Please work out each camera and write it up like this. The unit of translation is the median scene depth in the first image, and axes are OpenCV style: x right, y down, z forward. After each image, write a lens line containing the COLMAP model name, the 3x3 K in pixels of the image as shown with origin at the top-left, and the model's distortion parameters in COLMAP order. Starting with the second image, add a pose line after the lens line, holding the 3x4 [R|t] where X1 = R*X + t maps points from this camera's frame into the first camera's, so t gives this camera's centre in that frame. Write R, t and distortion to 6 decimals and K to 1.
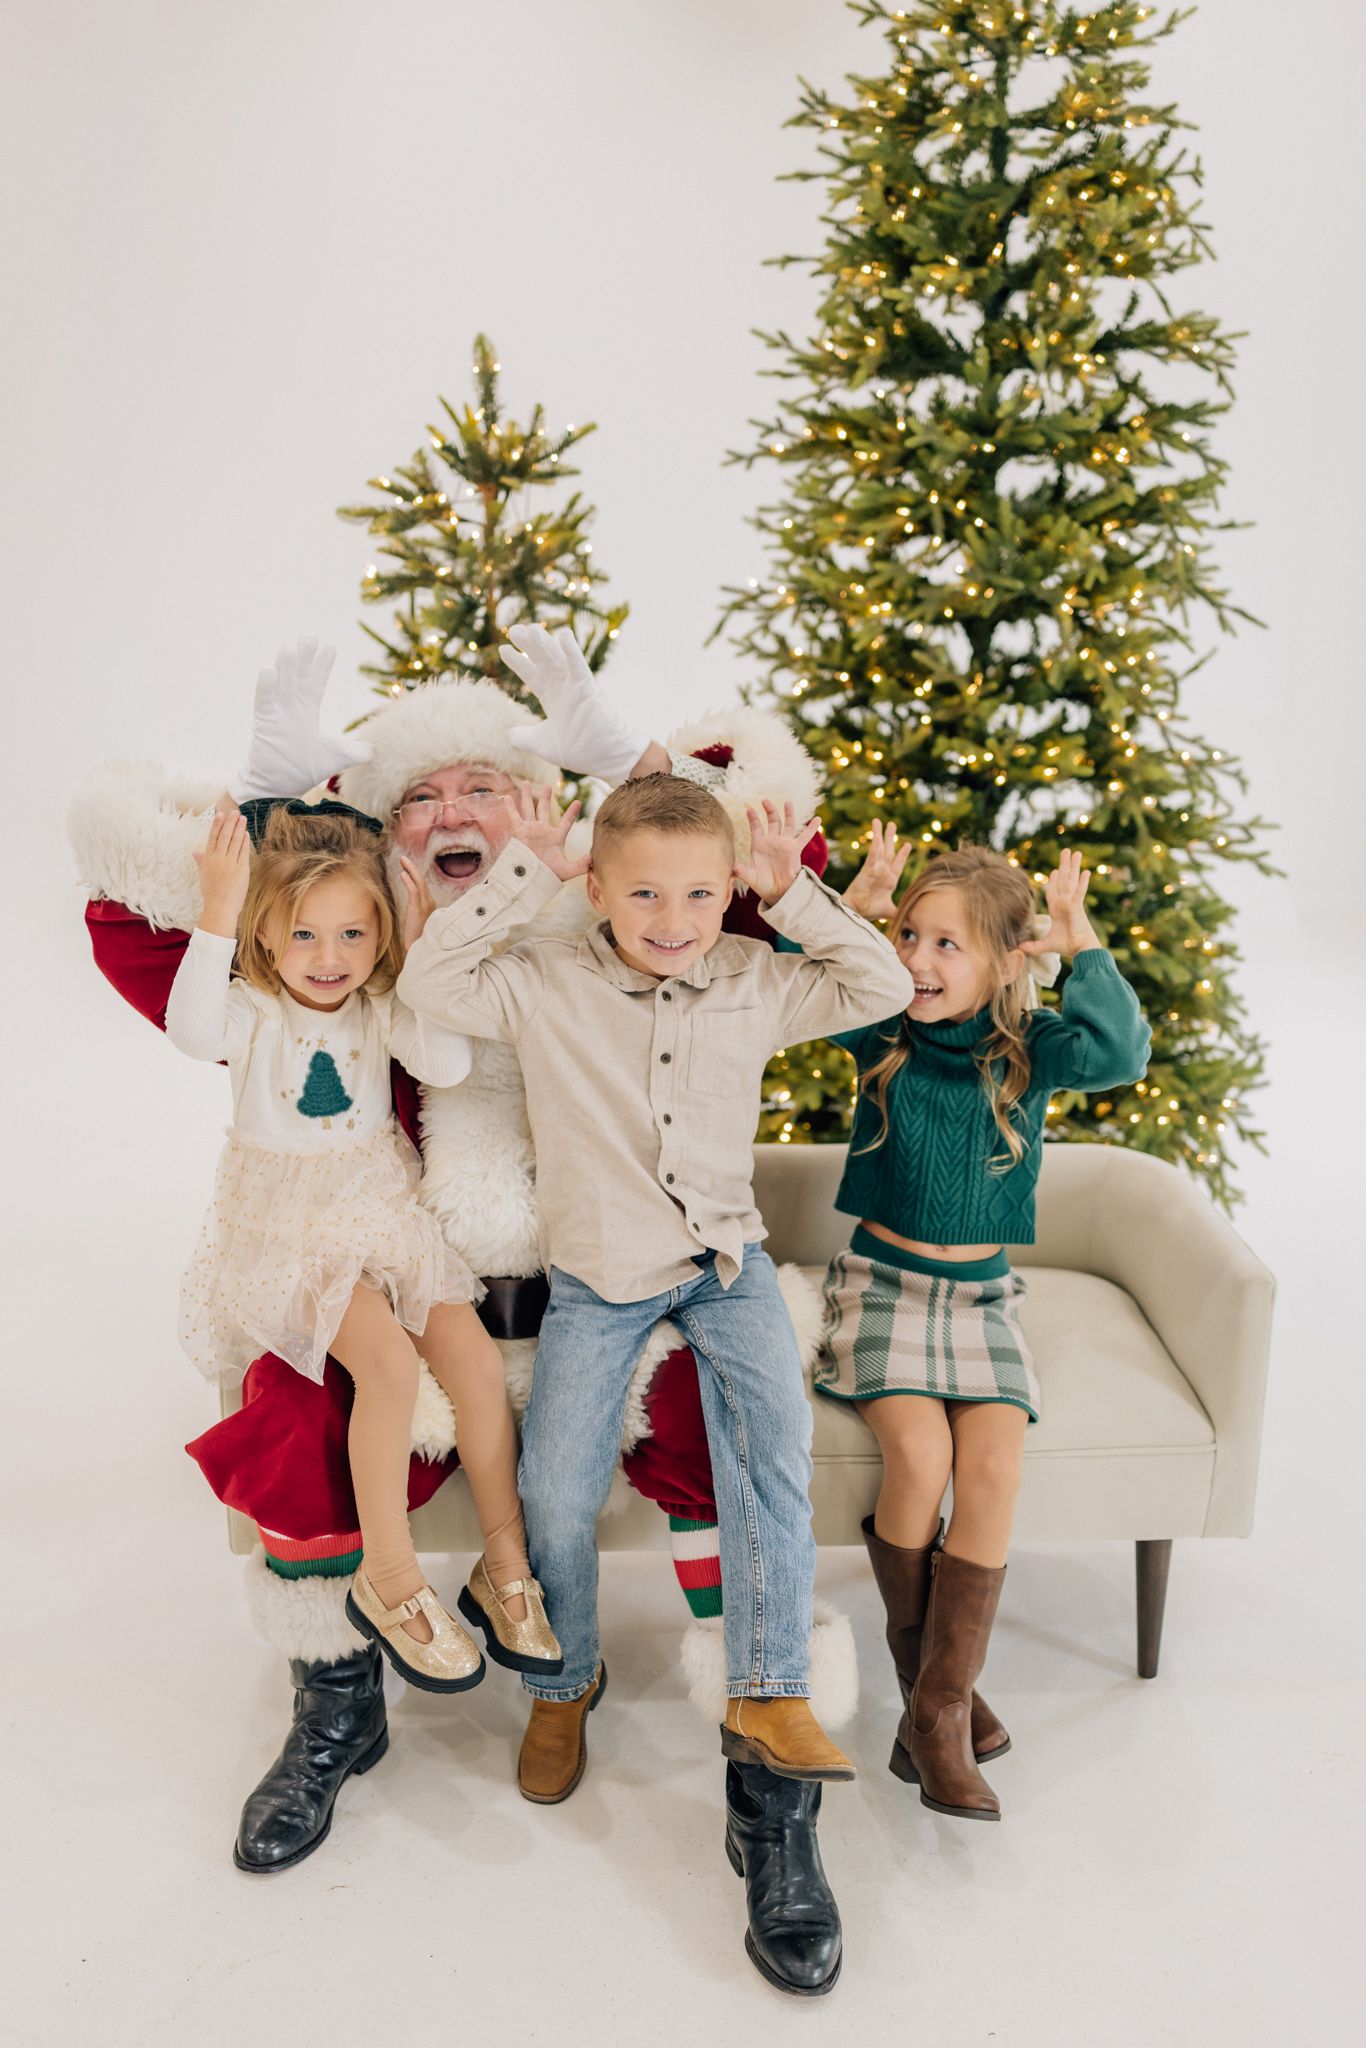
lens RADIAL K [[2028.2, 0, 656.9], [0, 2028.2, 1072.9], [0, 0, 1]] dist [-0.001176, -0.021811]
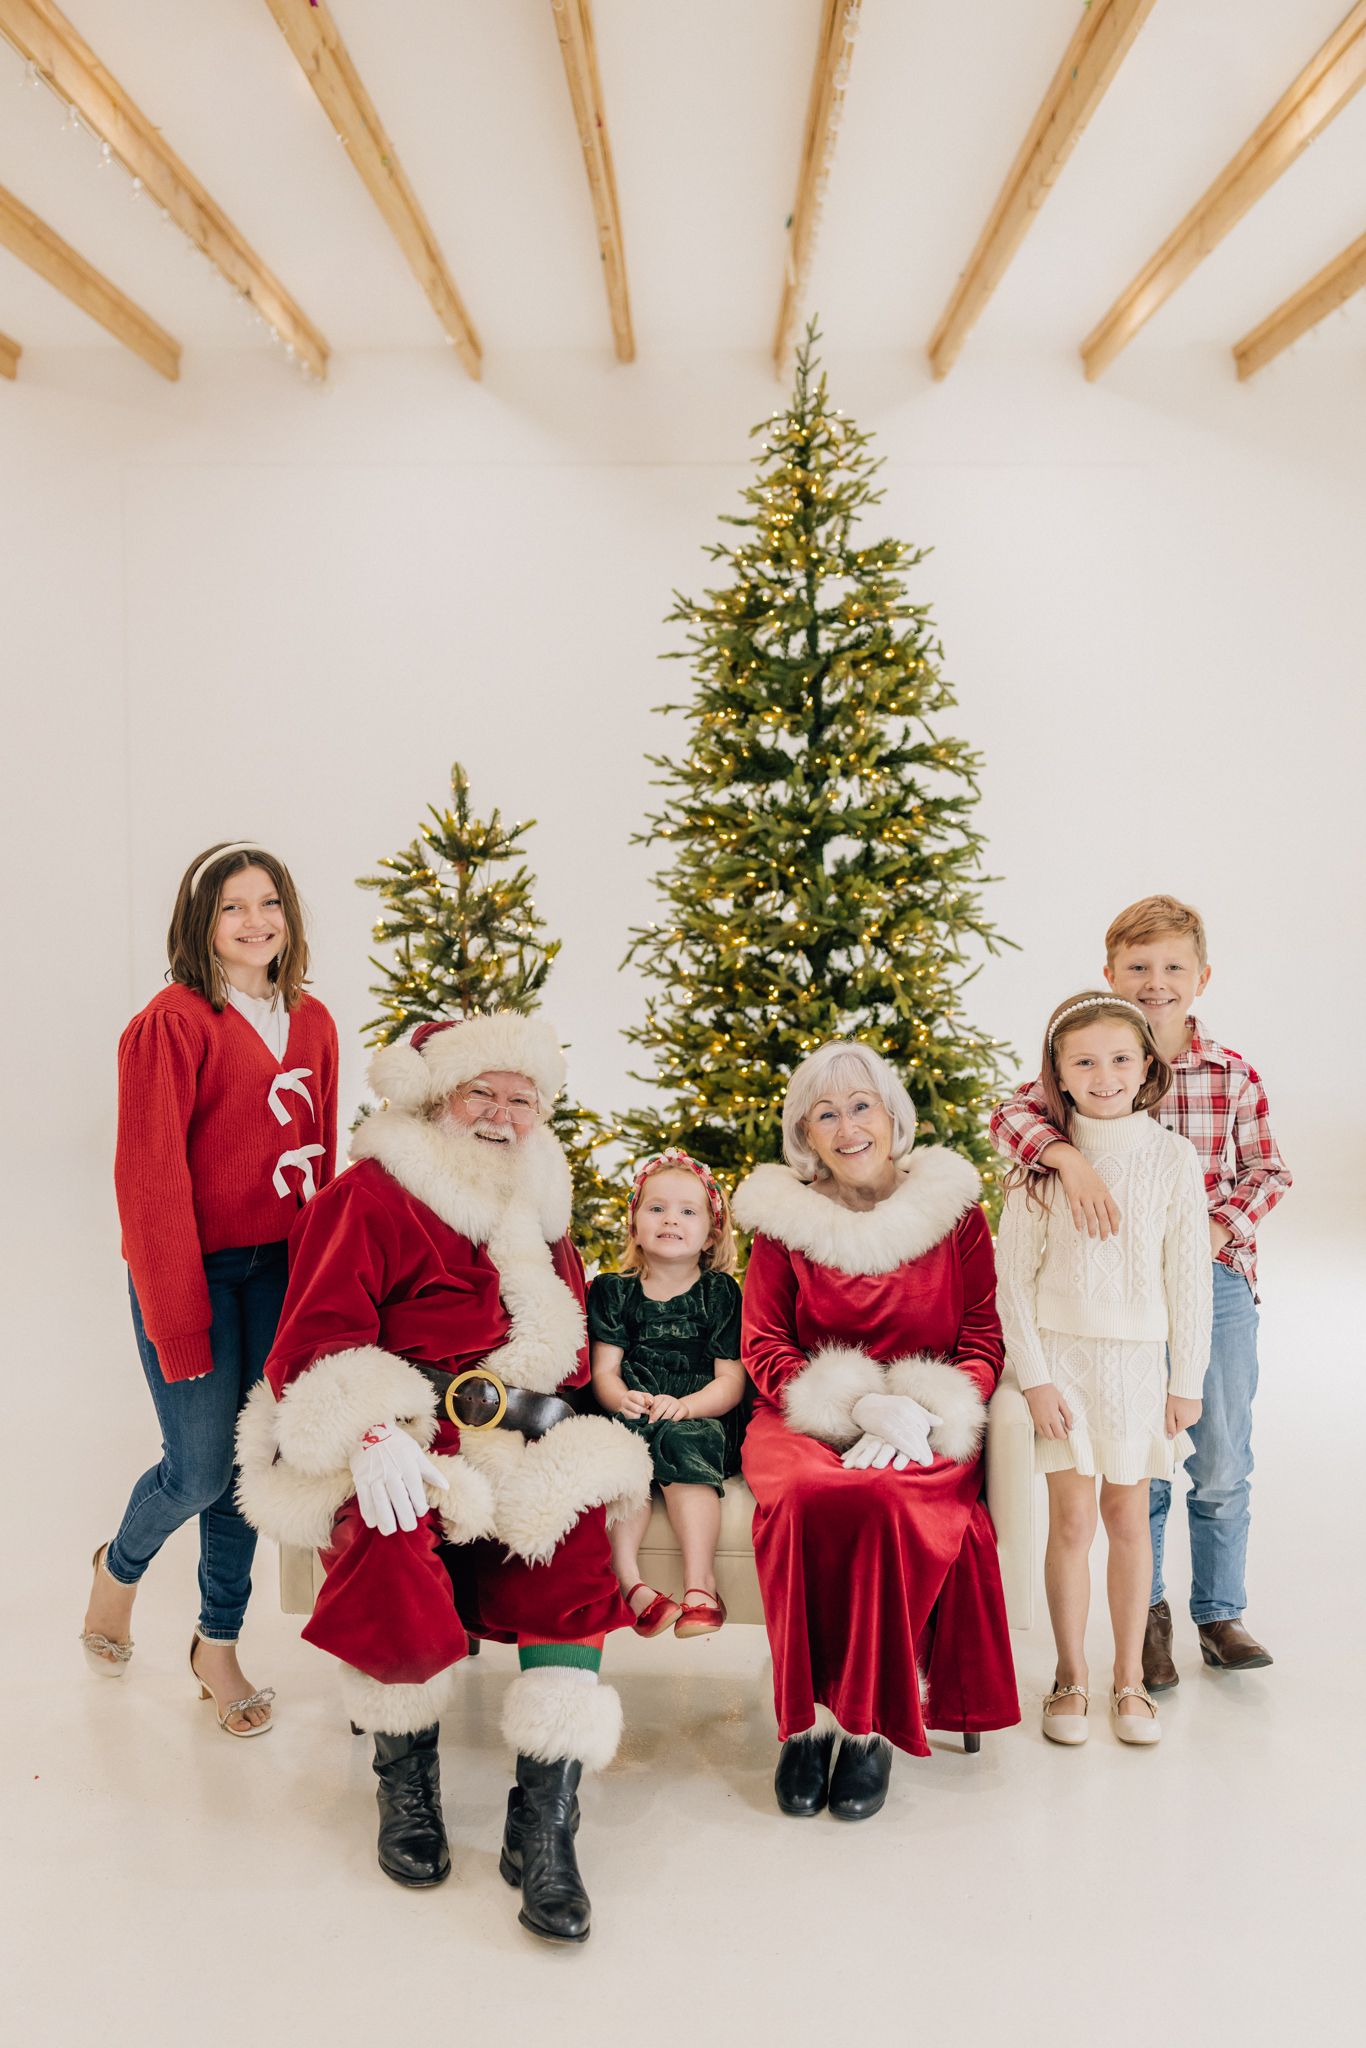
lens RADIAL K [[2061.2, 0, 726.9], [0, 2061.2, 974.8], [0, 0, 1]] dist [-0.013006, 0.004532]
pose [[0.998788, -0.019033, 0.045382, 0.035457], [0.028316, 0.976499, -0.213655, 0.102171], [-0.040249, 0.214681, 0.975854, -0.401633]]
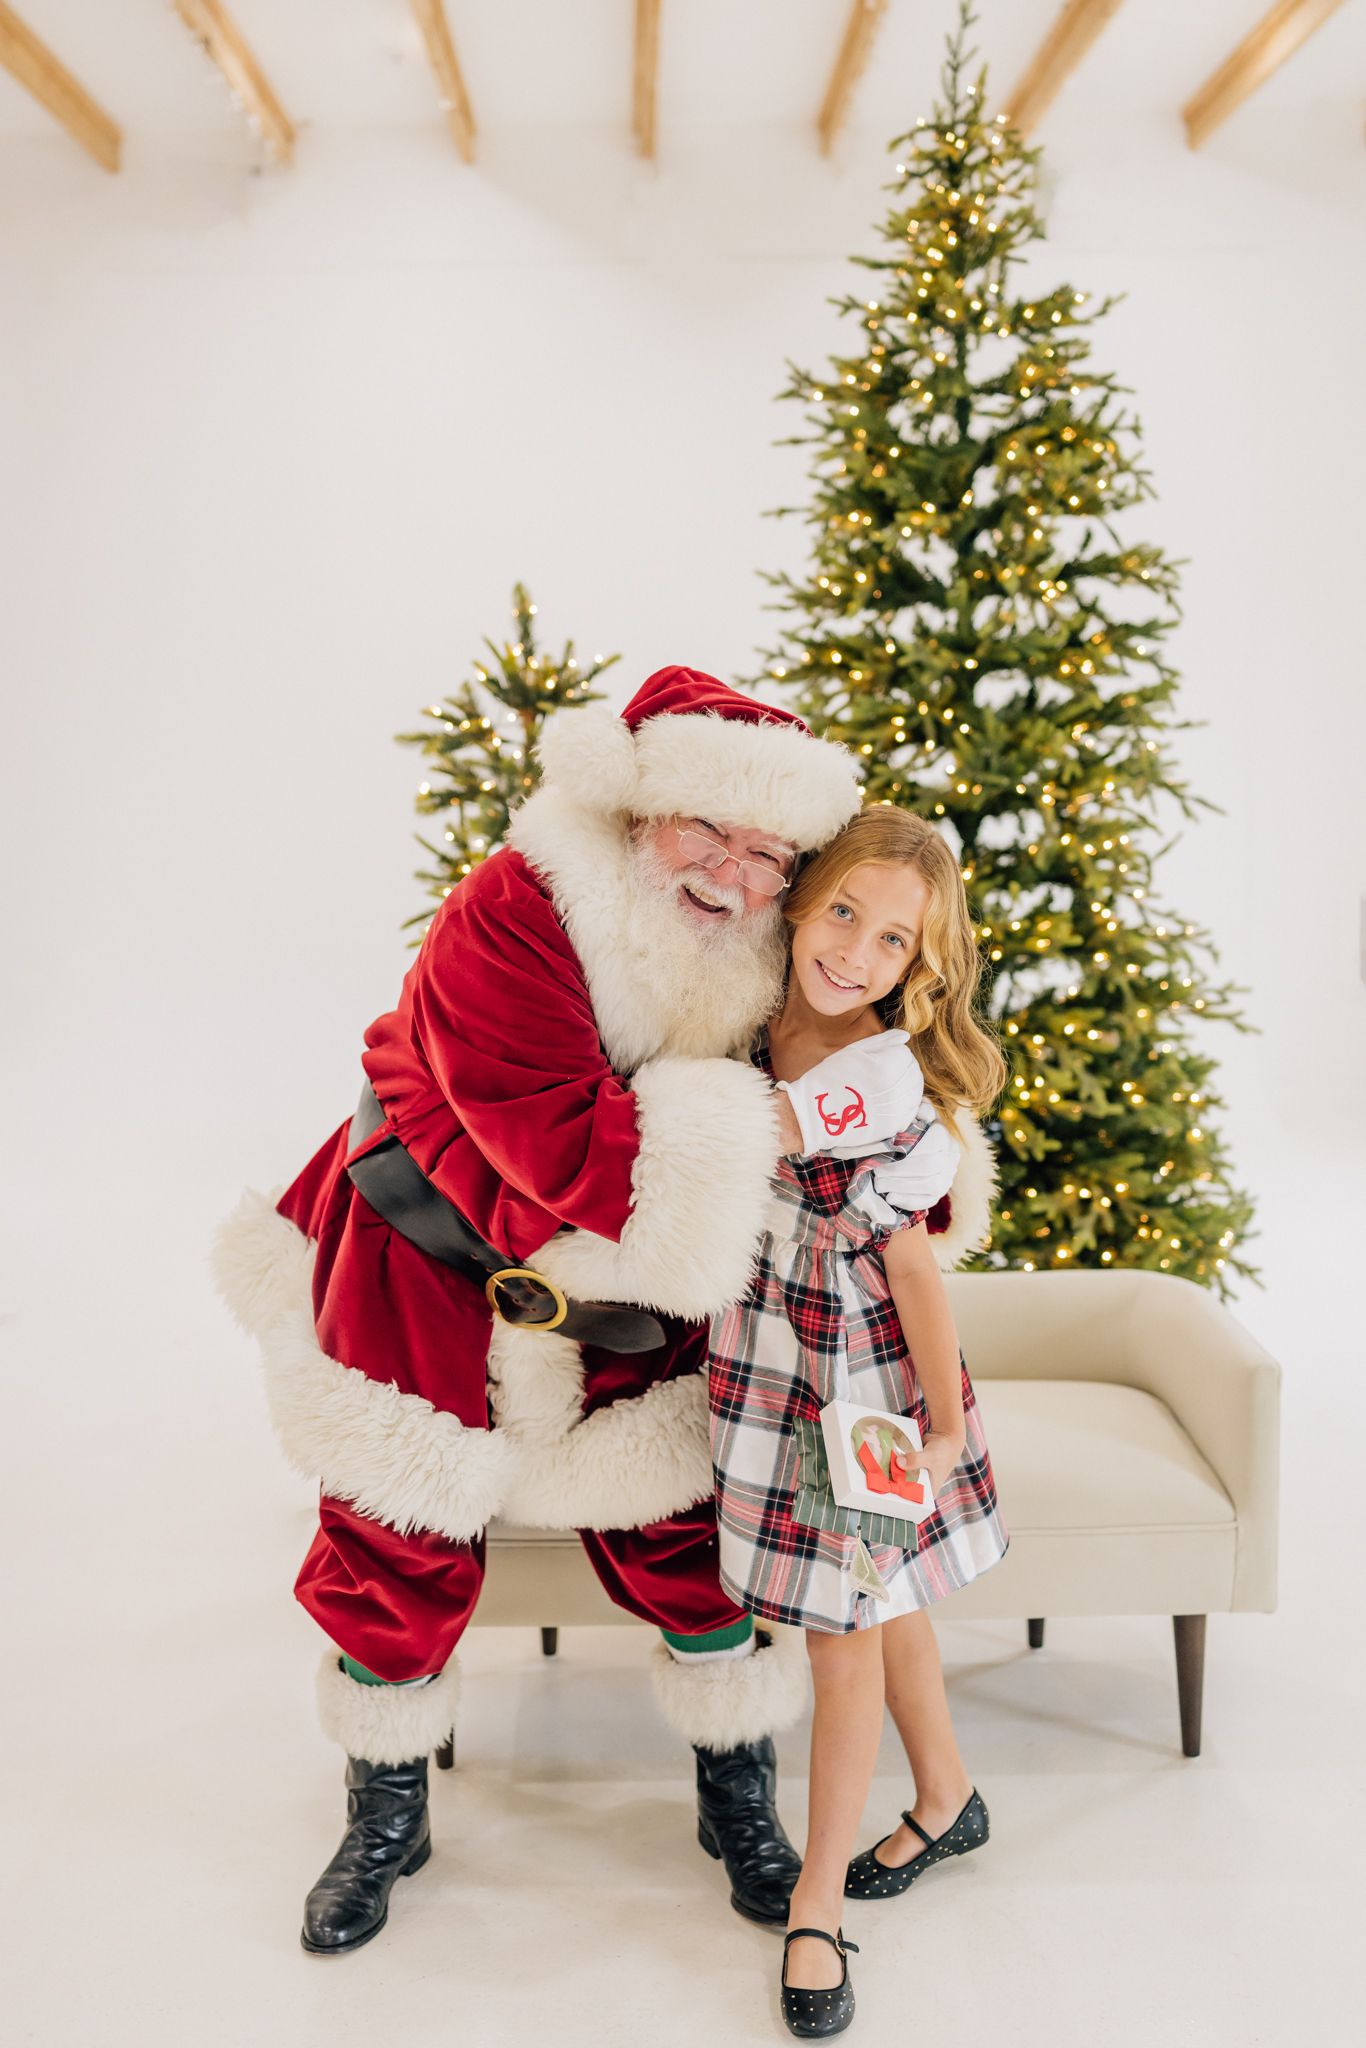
lens RADIAL K [[2165.1, 0, 623.4], [0, 2165.1, 1019.6], [0, 0, 1]] dist [-0.001238, -0.010831]
pose [[0.999271, -0.034494, 0.016333, -0.055194], [0.036539, 0.988253, -0.148394, 0.058979], [-0.011022, 0.148883, 0.988793, -0.160756]]
